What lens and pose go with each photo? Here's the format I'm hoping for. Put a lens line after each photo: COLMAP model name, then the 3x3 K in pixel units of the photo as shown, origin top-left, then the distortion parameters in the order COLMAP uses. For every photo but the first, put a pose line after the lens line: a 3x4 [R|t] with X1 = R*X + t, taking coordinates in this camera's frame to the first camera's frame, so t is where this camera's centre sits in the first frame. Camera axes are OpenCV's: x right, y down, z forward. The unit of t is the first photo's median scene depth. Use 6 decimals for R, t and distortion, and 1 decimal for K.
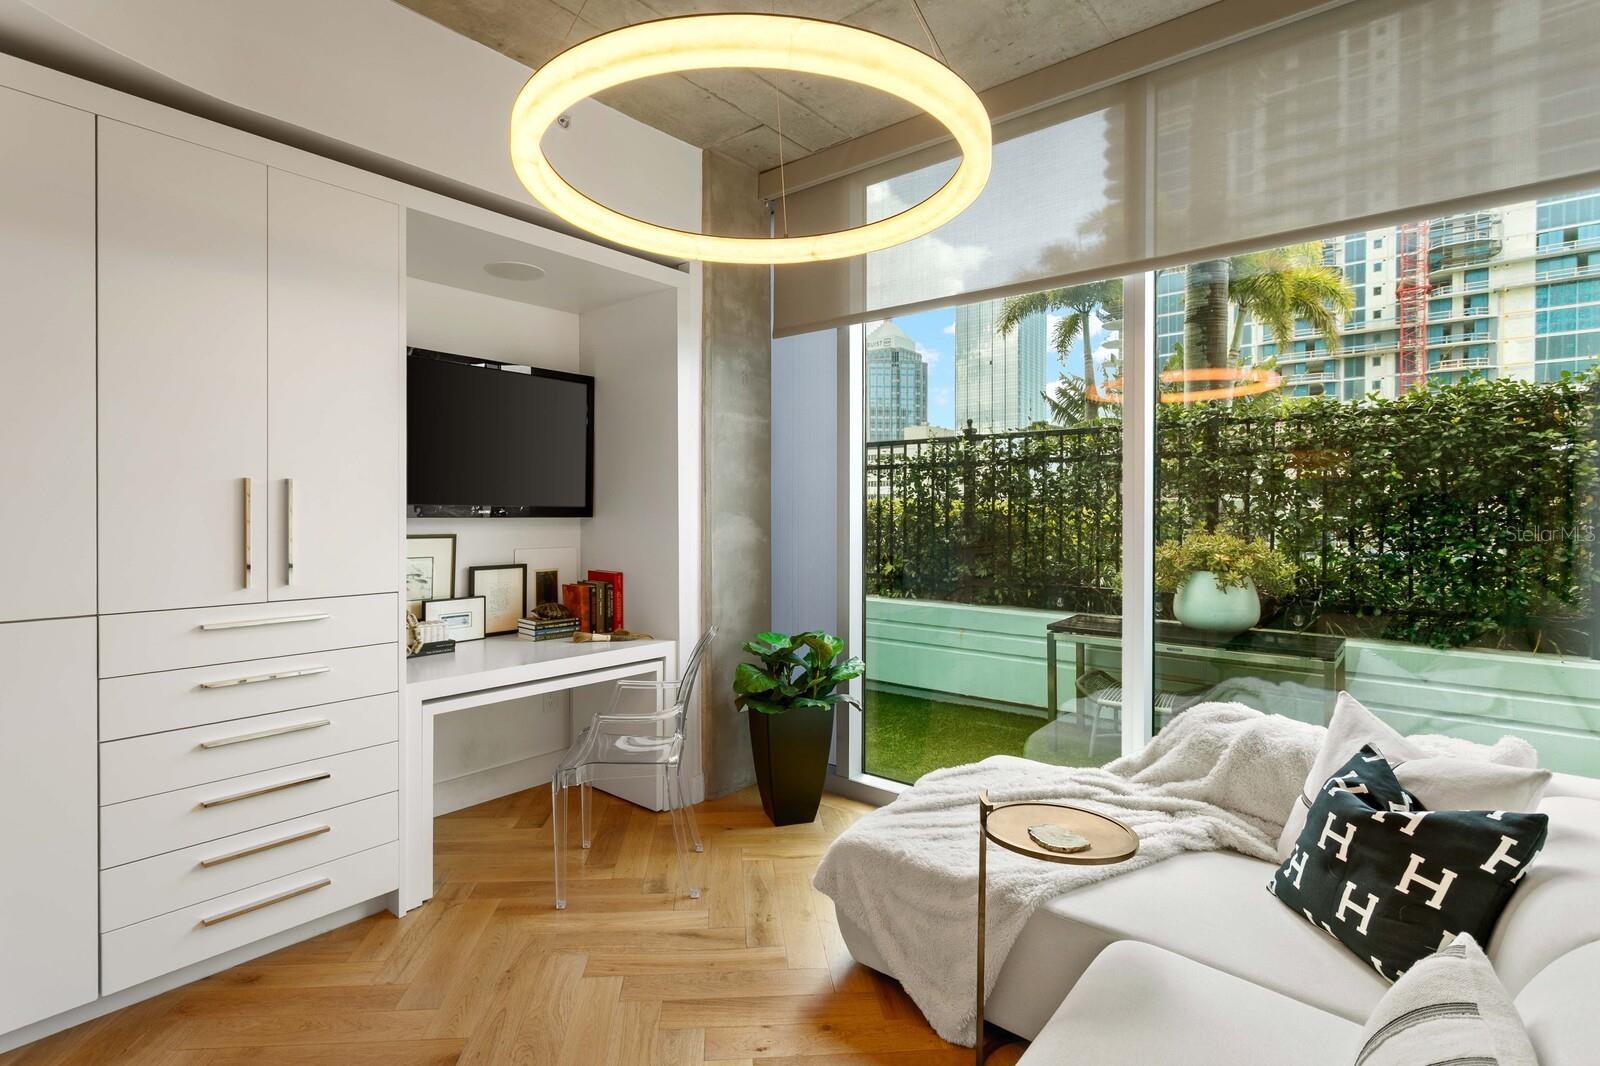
lens RADIAL K [[759.5, 0, 749.8], [0, 759.5, 517.0], [0, 0, 1]] dist [-0.001197, 0.005682]
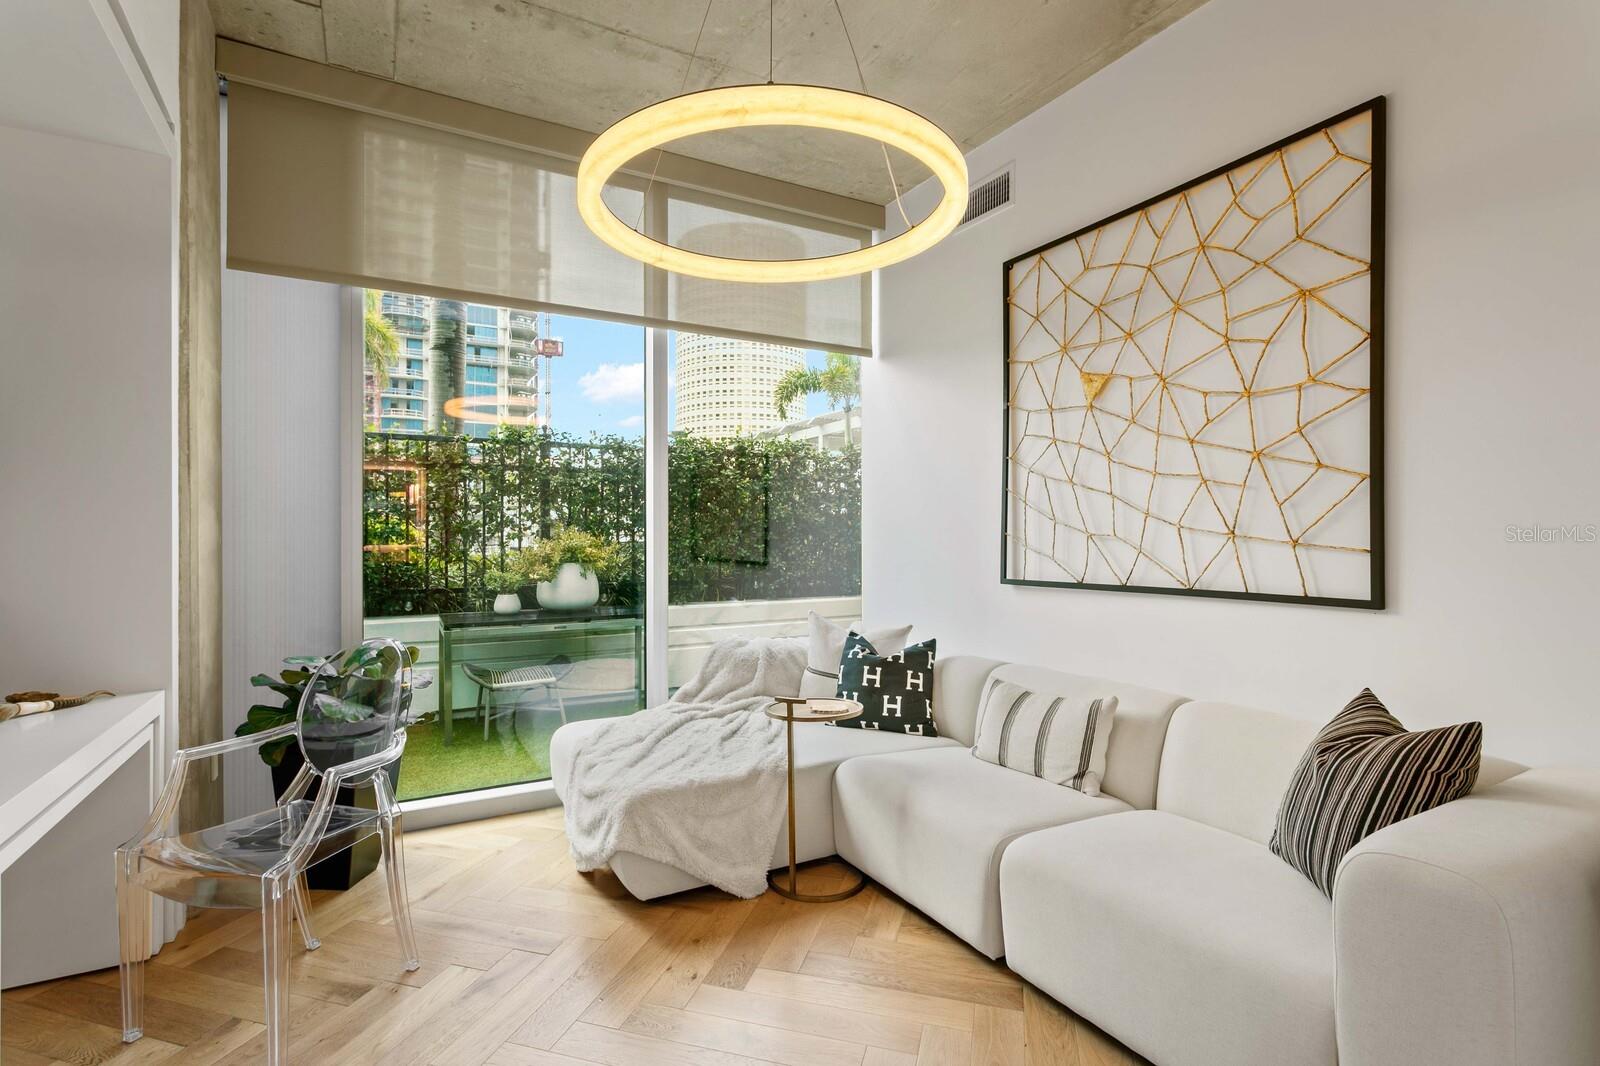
lens RADIAL K [[759.5, 0, 789.8], [0, 759.5, 532.2], [0, 0, 1]] dist [-0.001197, 0.005682]
pose [[0.356396, -0.000520, 0.934335, -0.615354], [0.009614, 0.999949, -0.003111, 0.038804], [-0.934285, 0.010092, 0.356383, 0.300961]]
